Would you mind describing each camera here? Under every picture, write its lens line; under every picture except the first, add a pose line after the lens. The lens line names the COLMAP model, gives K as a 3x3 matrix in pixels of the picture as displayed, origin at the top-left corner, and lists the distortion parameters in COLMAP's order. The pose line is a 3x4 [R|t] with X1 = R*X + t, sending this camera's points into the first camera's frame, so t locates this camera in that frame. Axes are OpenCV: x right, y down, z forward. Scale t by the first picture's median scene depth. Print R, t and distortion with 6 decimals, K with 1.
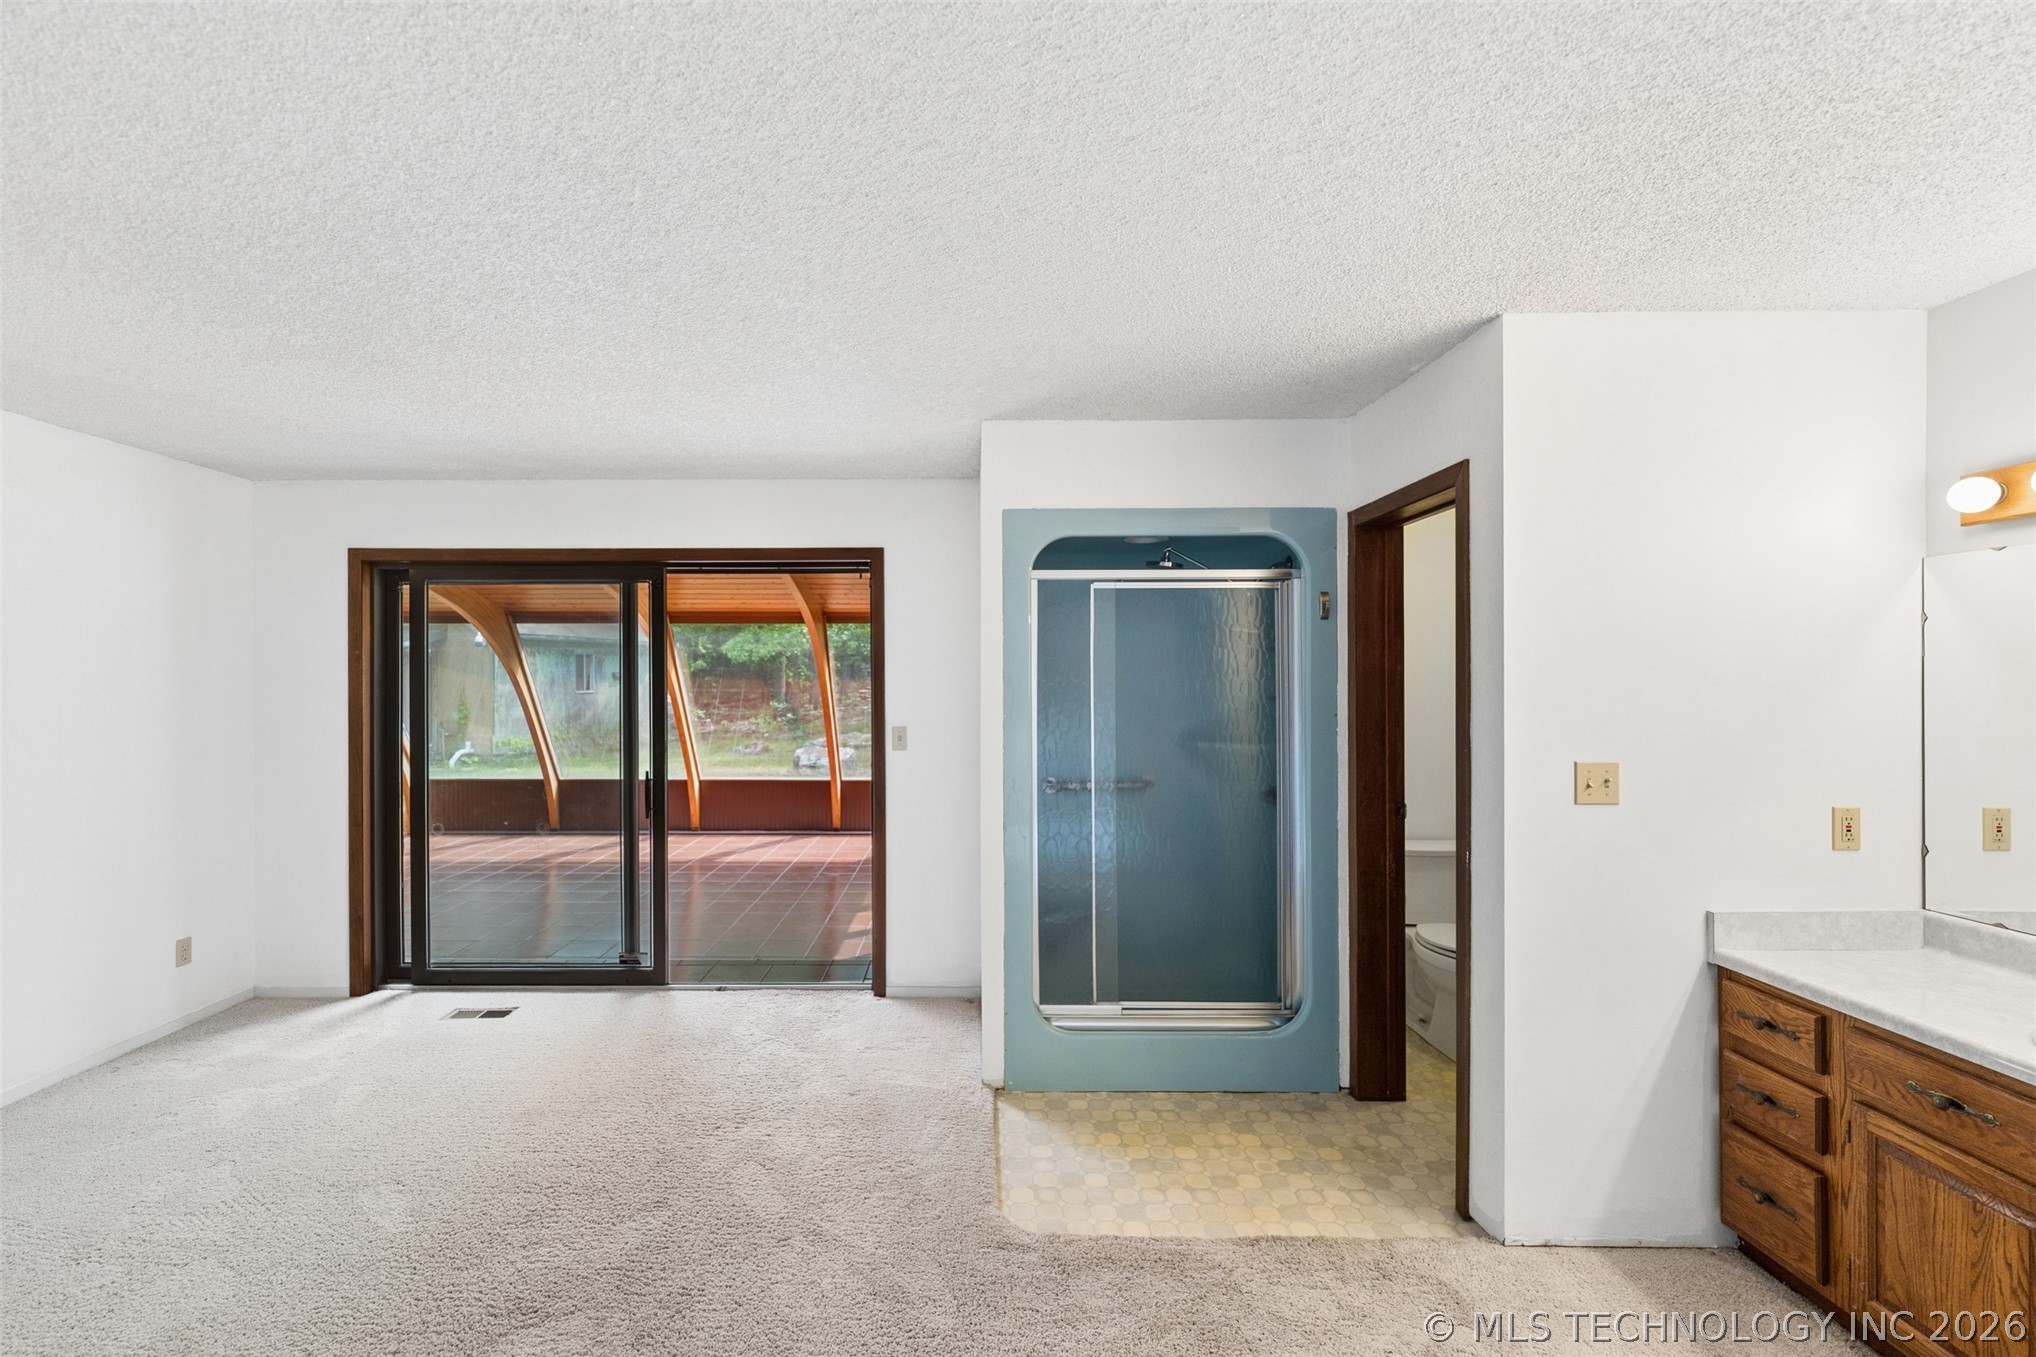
lens RADIAL K [[831.3, 0, 970.3], [0, 831.3, 682.3], [0, 0, 1]] dist [0.002564, -0.000914]
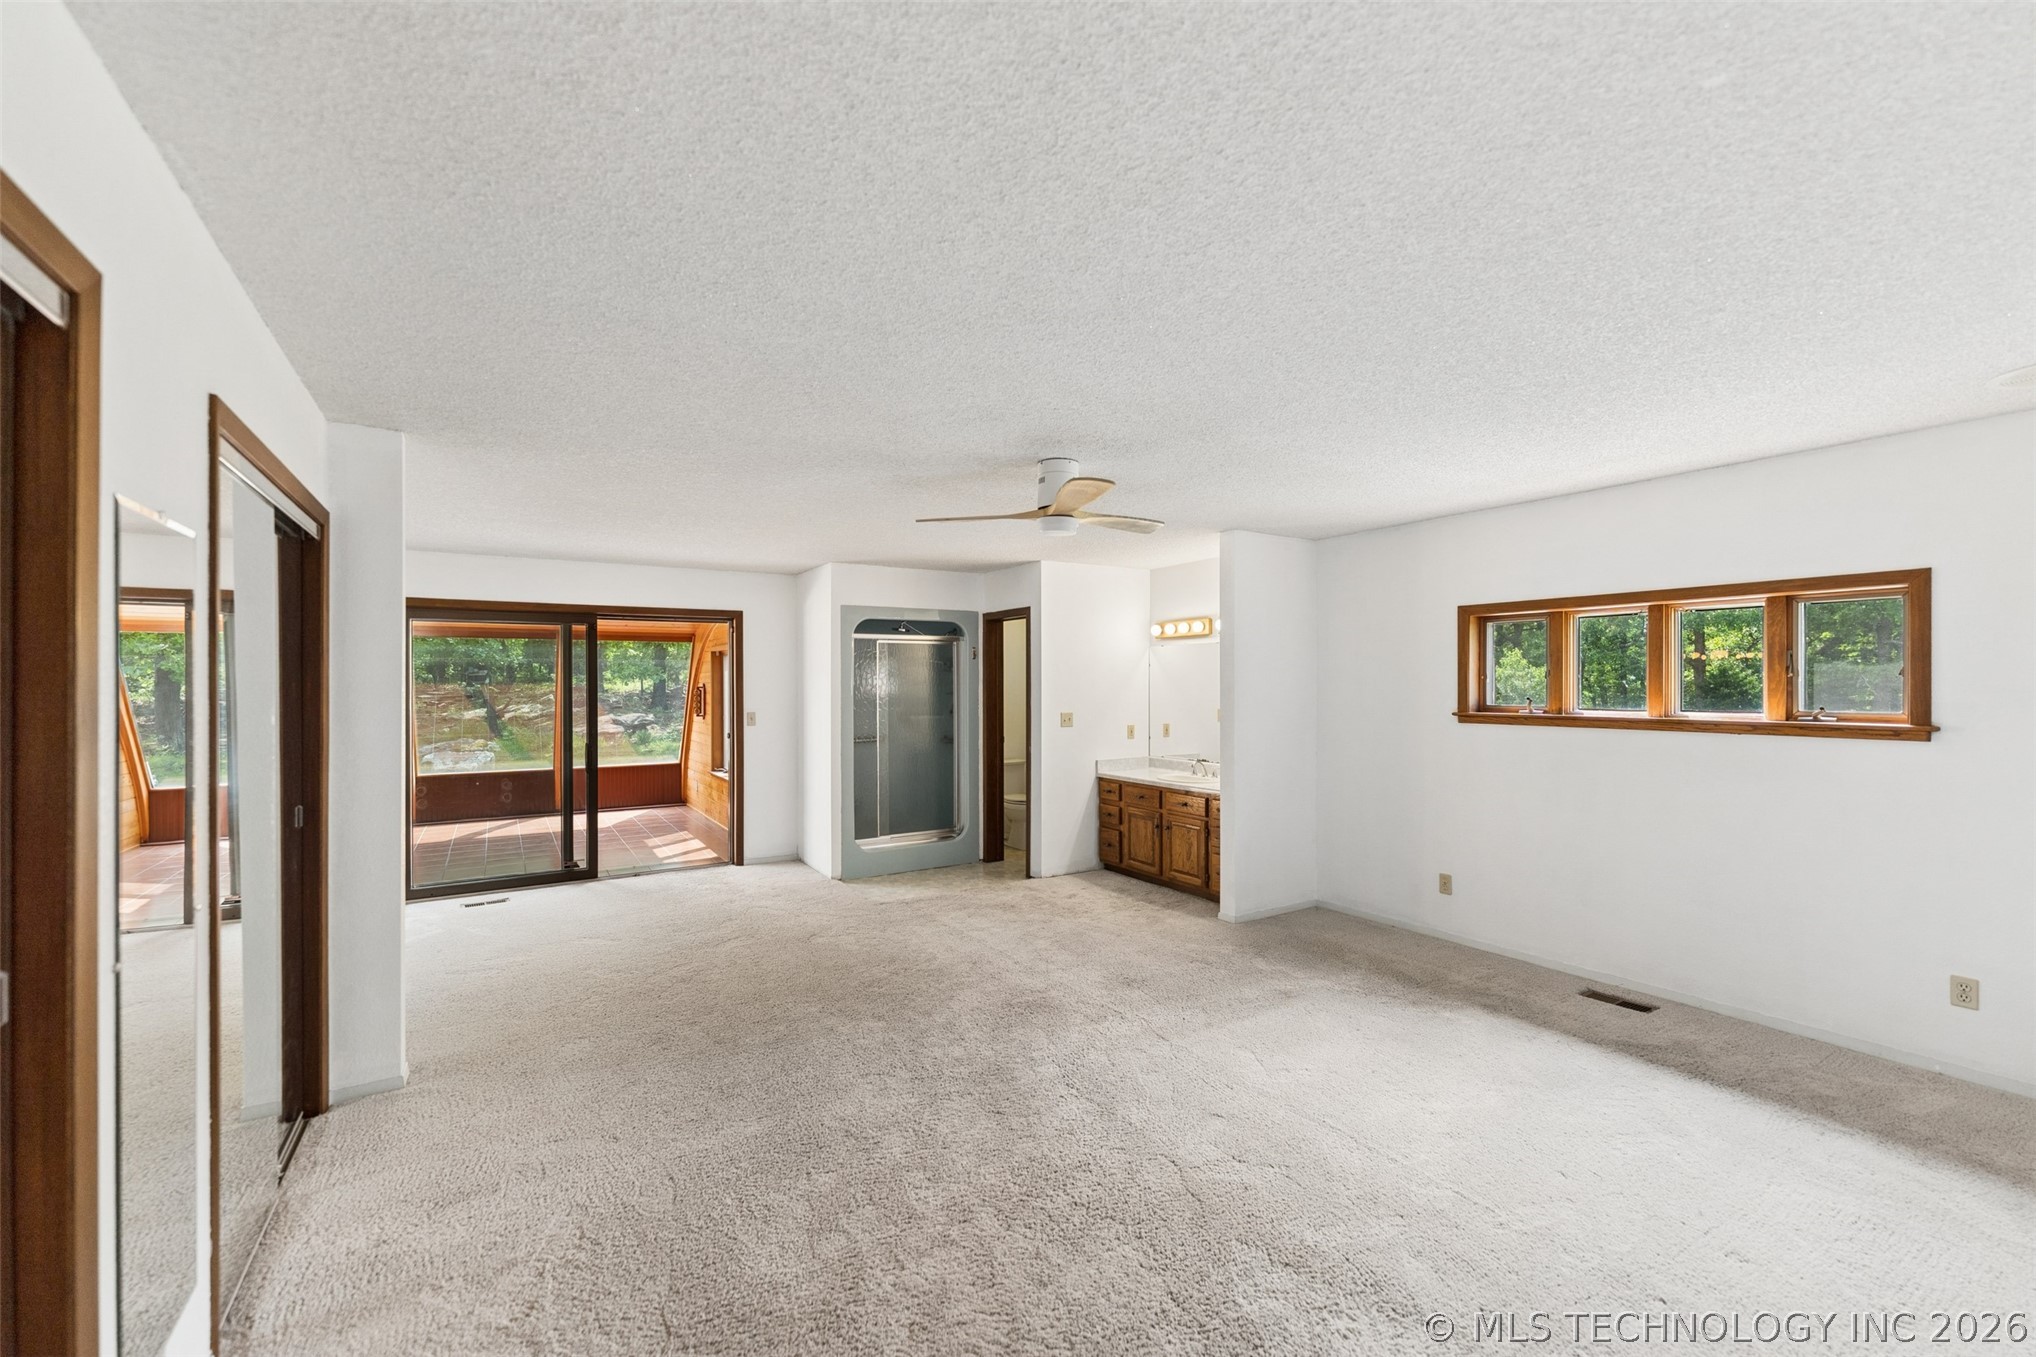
lens RADIAL K [[831.3, 0, 1021.2], [0, 831.3, 681.1], [0, 0, 1]] dist [0.002564, -0.000914]
pose [[0.842929, -0.002074, 0.538020, -0.701564], [0.004153, 0.999988, -0.002652, -0.007267], [-0.538008, 0.004470, 0.842928, -1.010570]]
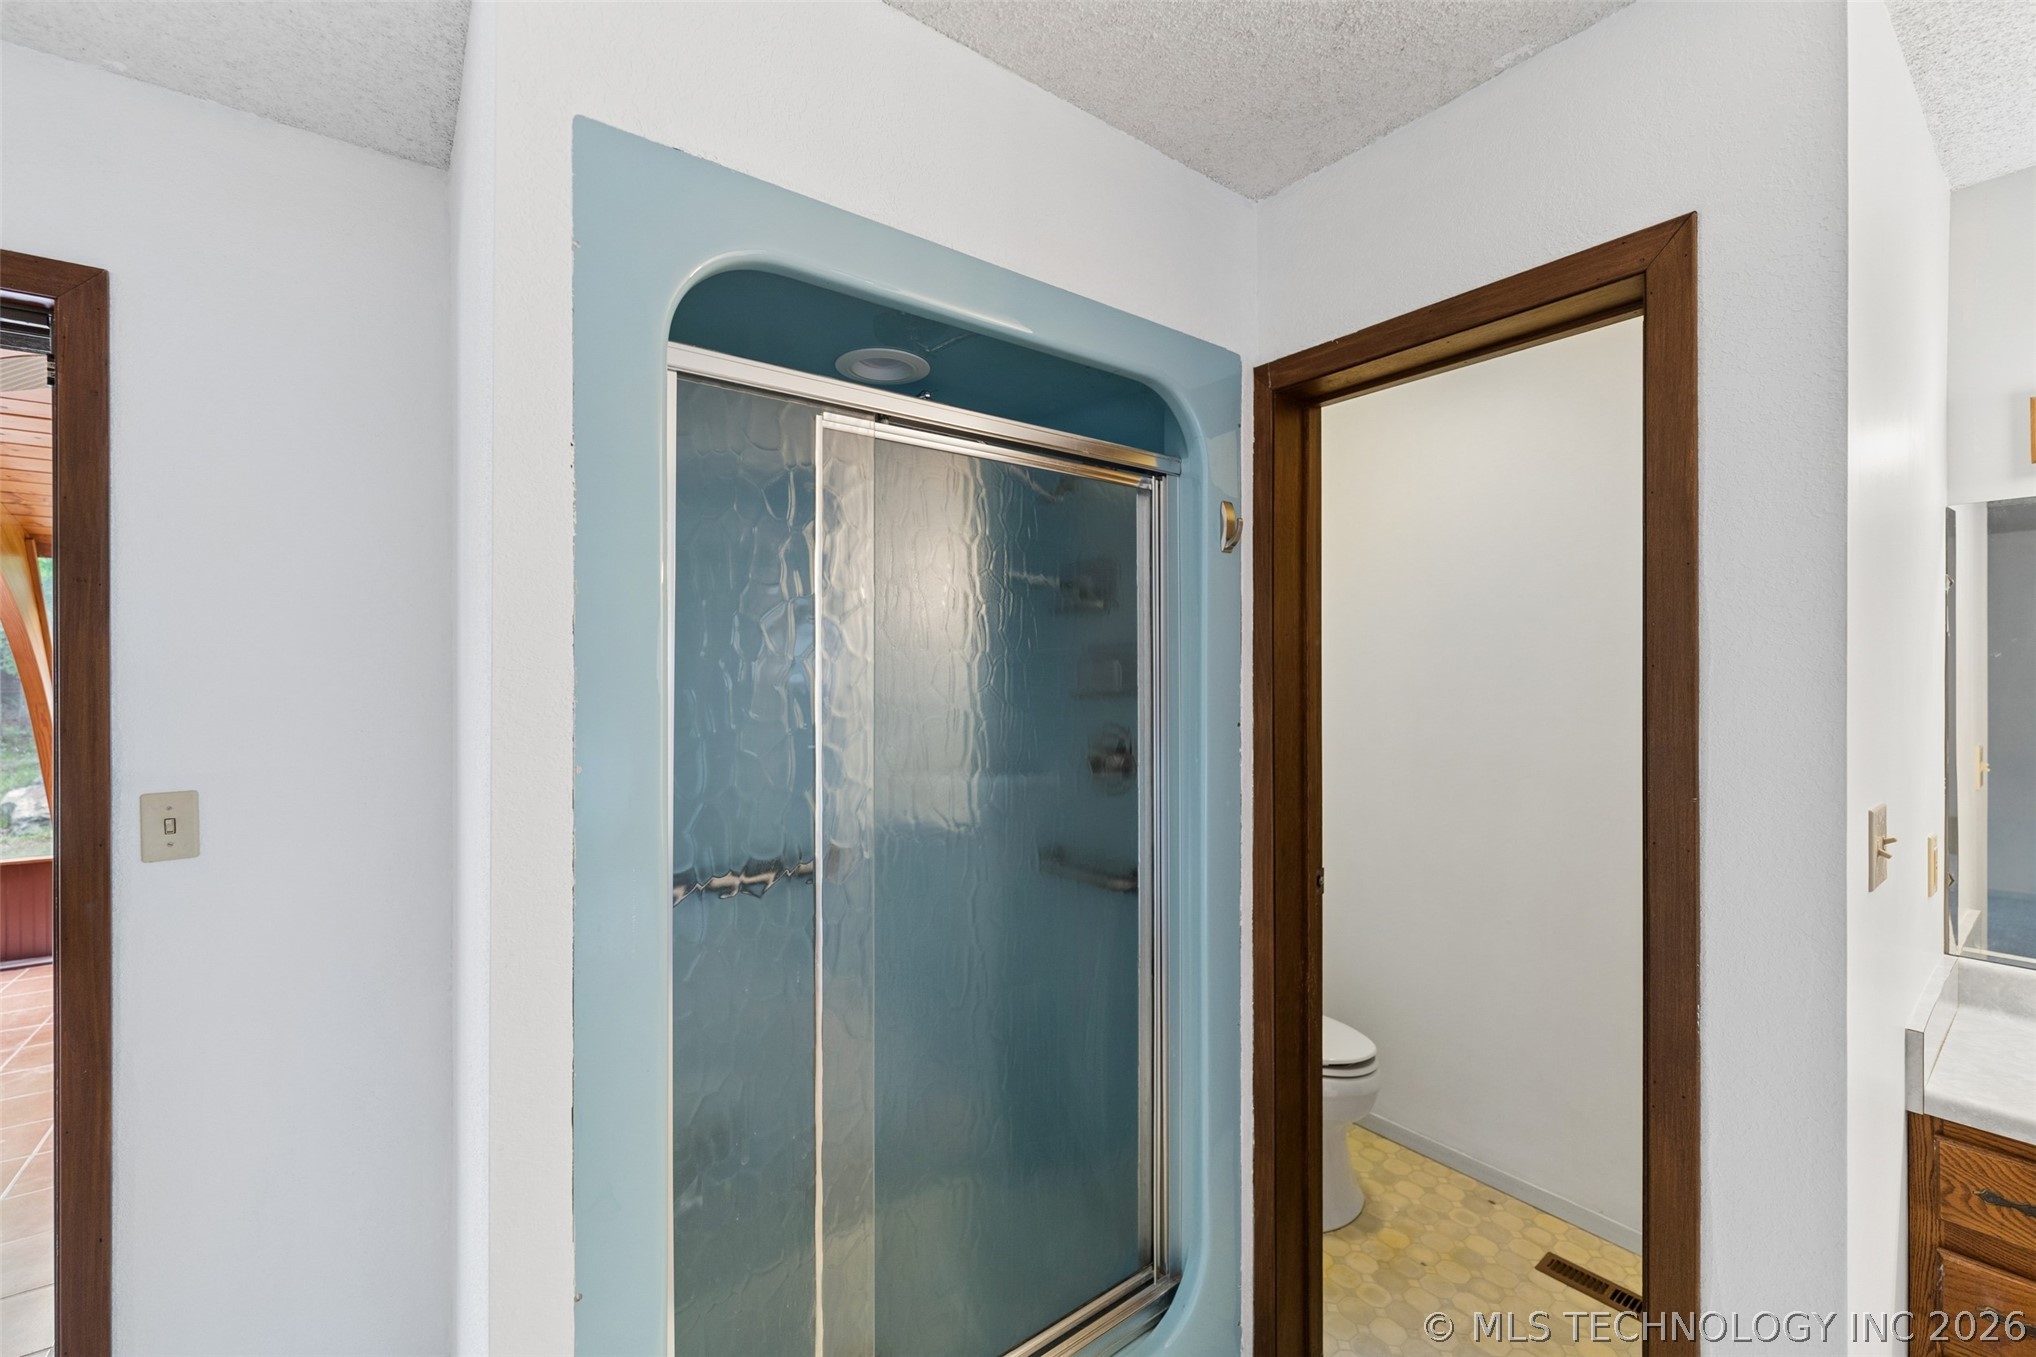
lens RADIAL K [[831.3, 0, 1009.6], [0, 831.3, 675.1], [0, 0, 1]] dist [0.002564, -0.000914]
pose [[0.794904, -0.001294, 0.606734, -0.021400], [0.001486, 0.999999, 0.000186, 0.005320], [-0.606734, 0.000754, 0.794905, 0.639889]]
